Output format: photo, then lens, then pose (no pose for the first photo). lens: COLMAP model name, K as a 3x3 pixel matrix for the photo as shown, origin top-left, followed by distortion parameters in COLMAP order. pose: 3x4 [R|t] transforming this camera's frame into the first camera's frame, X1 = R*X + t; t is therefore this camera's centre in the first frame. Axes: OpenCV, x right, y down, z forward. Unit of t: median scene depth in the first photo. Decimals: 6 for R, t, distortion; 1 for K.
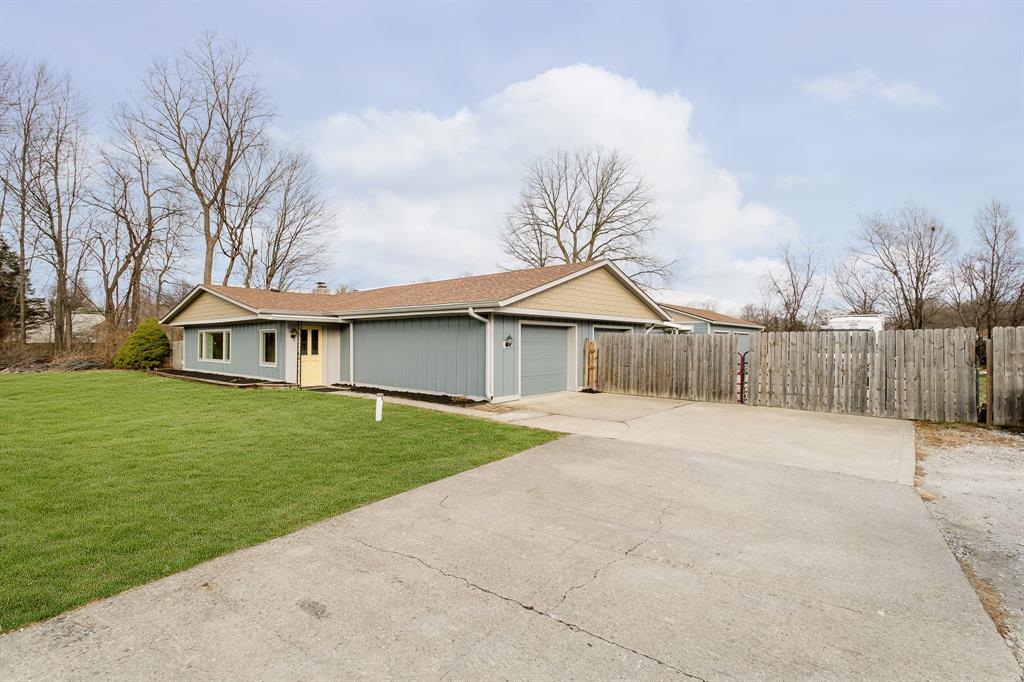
lens RADIAL K [[450.0, 0, 511.4], [0, 450.0, 339.0], [0, 0, 1]] dist [0.003918, 0.000438]
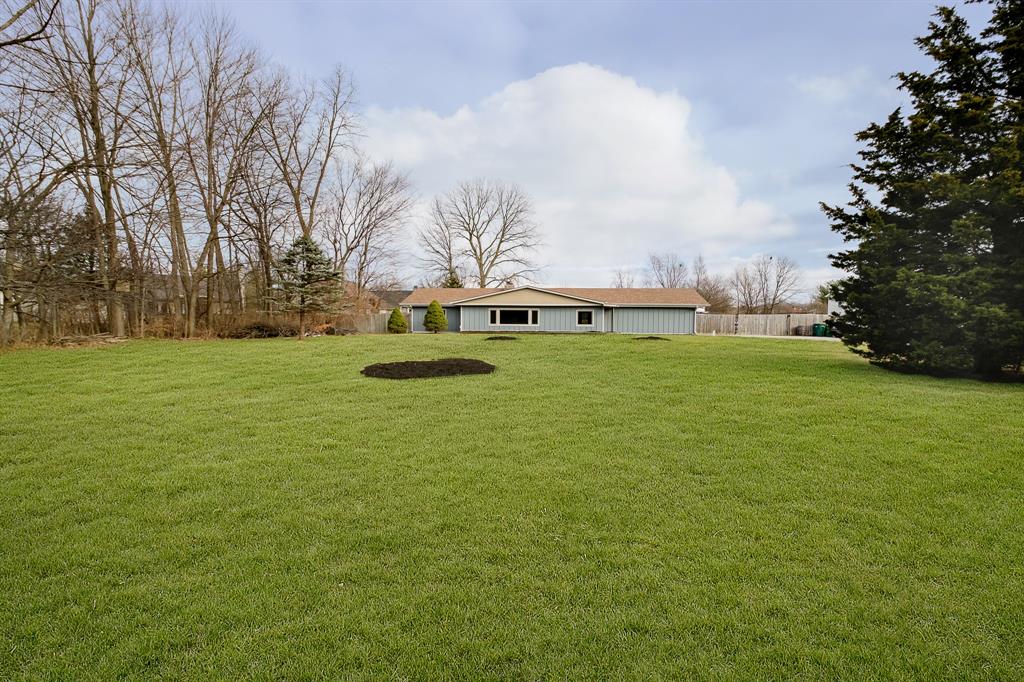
lens RADIAL K [[450.0, 0, 509.4], [0, 450.0, 325.0], [0, 0, 1]] dist [0.003918, 0.000438]
pose [[0.826189, 0.001063, 0.563392, -2.323951], [-0.010860, 0.999842, 0.014039, 0.028944], [-0.563288, -0.017717, 0.826070, -0.720384]]
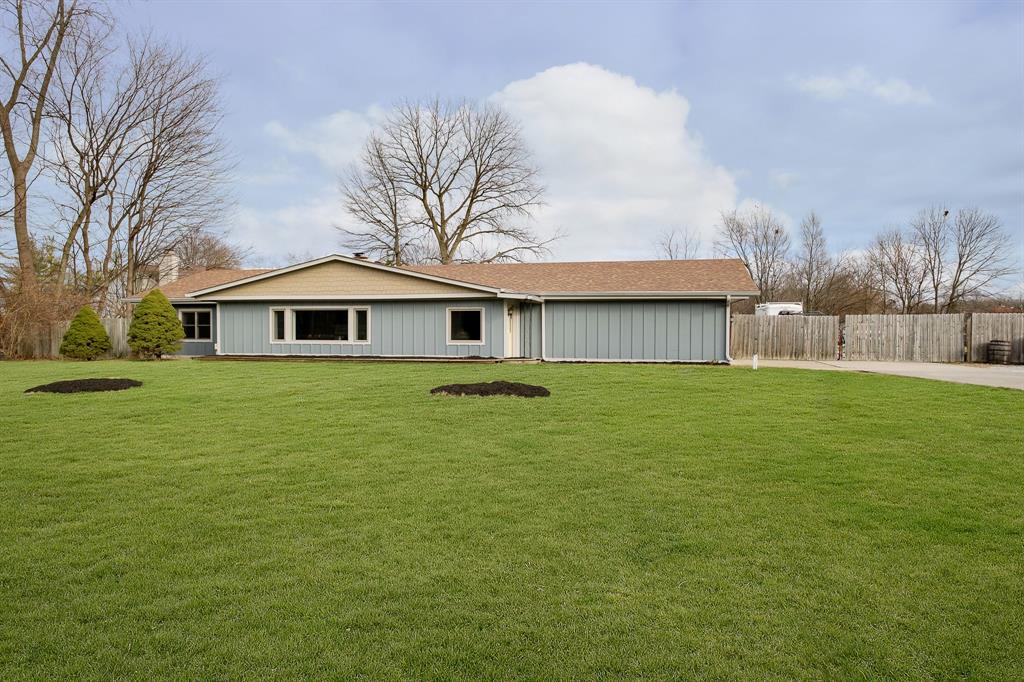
lens RADIAL K [[592.0, 0, 513.3], [0, 592.0, 342.3], [0, 0, 1]] dist [0.022720, 0.000895]
pose [[0.885769, -0.011681, 0.463979, -1.144114], [-0.003059, 0.999515, 0.031003, 0.015436], [-0.464116, -0.028881, 0.885303, -0.243767]]
